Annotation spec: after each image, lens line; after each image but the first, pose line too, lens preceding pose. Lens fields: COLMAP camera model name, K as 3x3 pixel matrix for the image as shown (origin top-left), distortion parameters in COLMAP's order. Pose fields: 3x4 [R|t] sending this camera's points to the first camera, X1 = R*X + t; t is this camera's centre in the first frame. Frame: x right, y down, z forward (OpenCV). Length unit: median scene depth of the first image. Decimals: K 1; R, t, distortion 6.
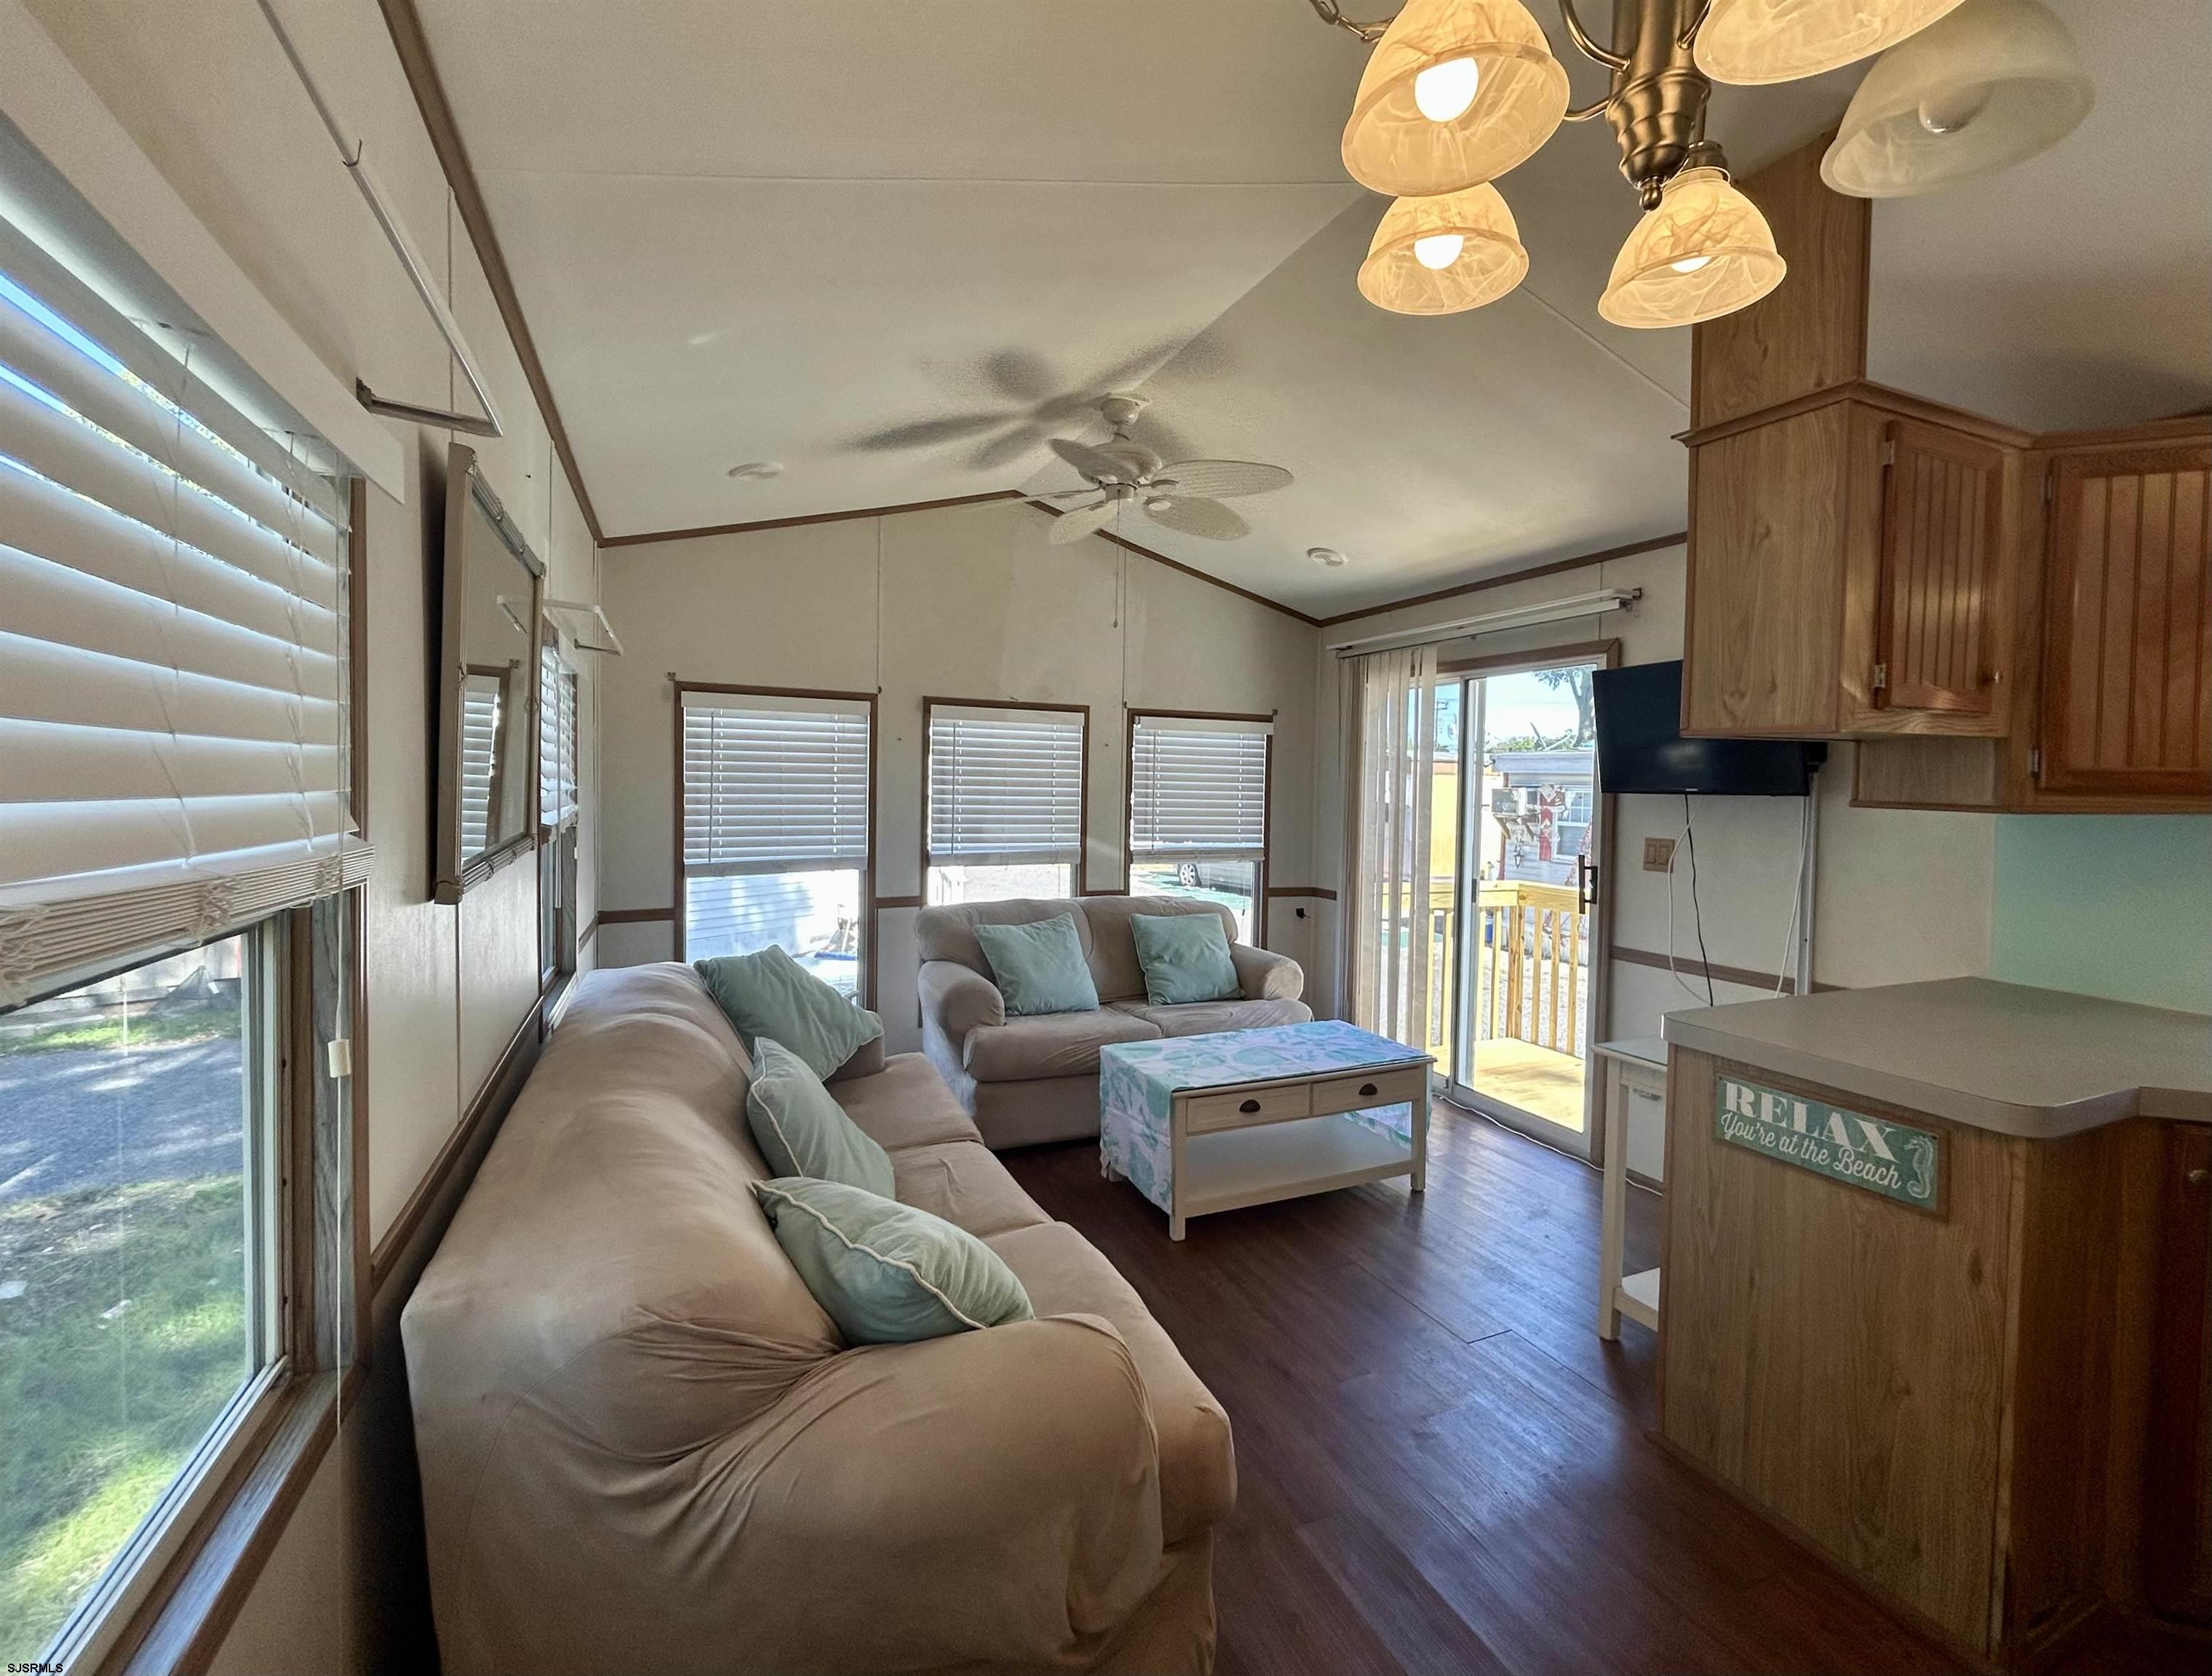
lens RADIAL K [[980.4, 0, 1142.4], [0, 980.4, 810.3], [0, 0, 1]] dist [-0.000783, 0.002167]
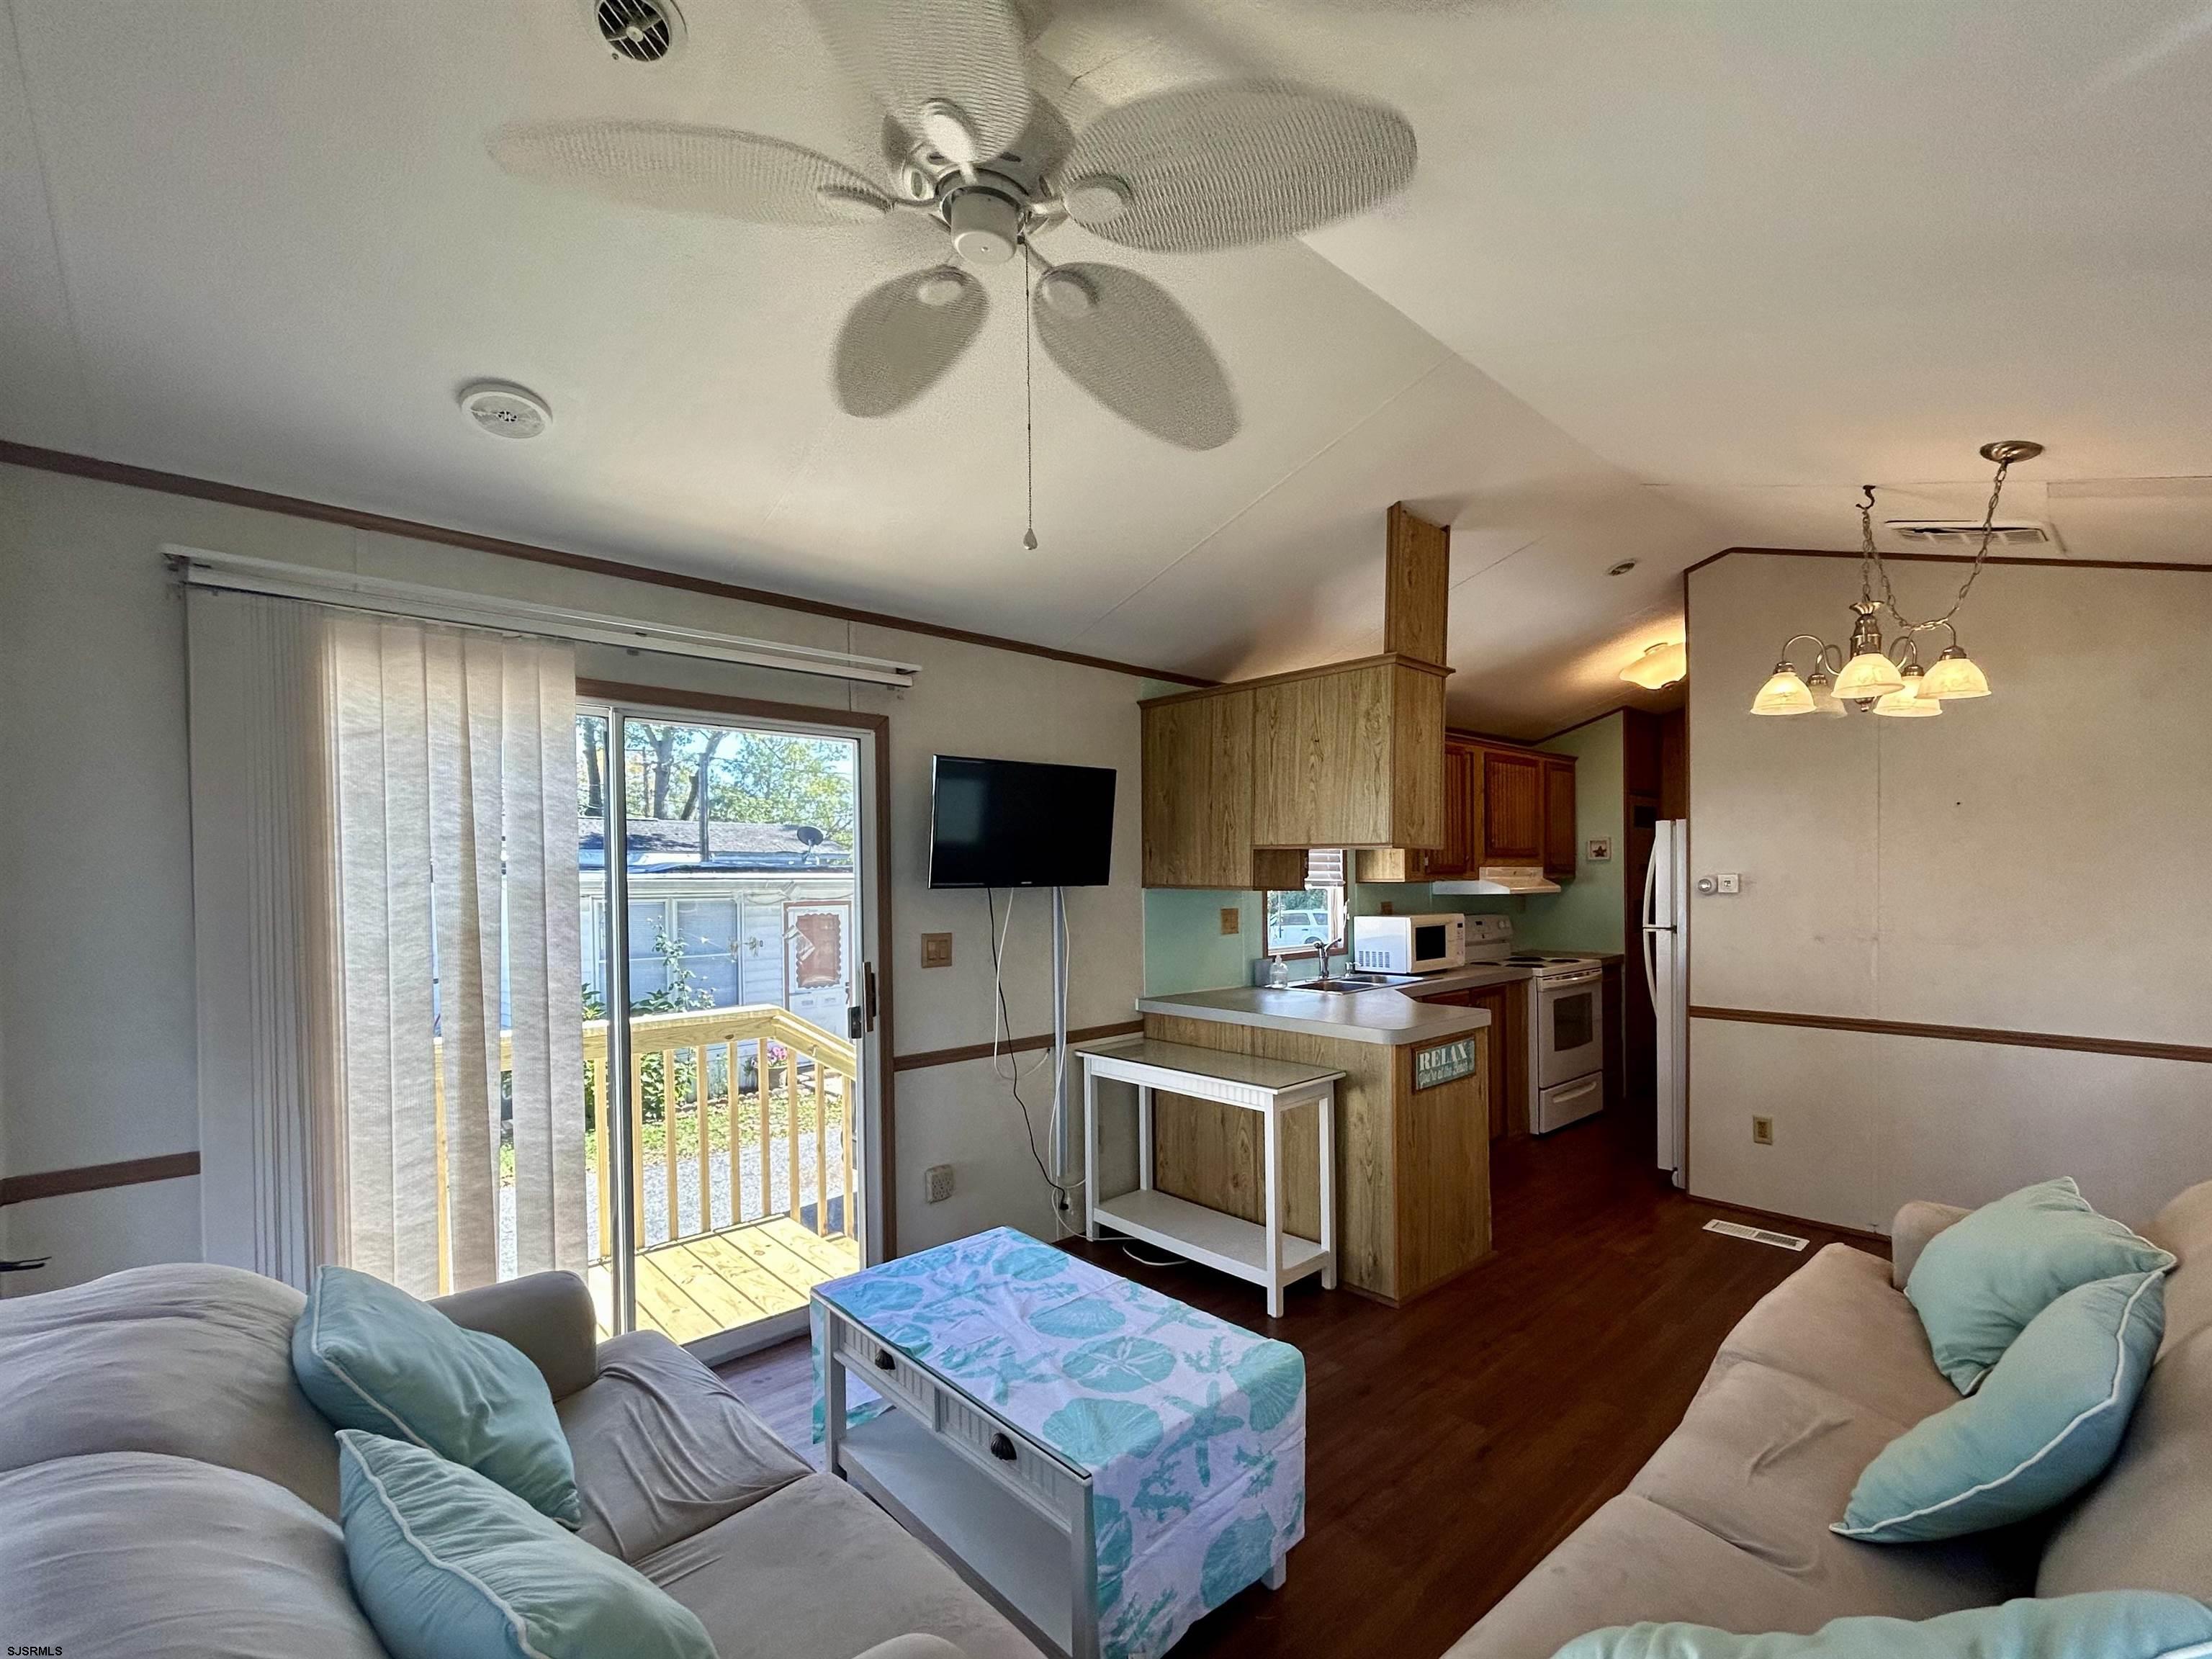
lens RADIAL K [[947.8, 0, 1207.2], [0, 947.8, 890.7], [0, 0, 1]] dist [-0.004557, 0.001914]
pose [[-0.334188, -0.030151, 0.942024, -0.663248], [0.026704, 0.998784, 0.041441, -0.066691], [-0.942128, 0.039005, -0.332976, 1.545483]]
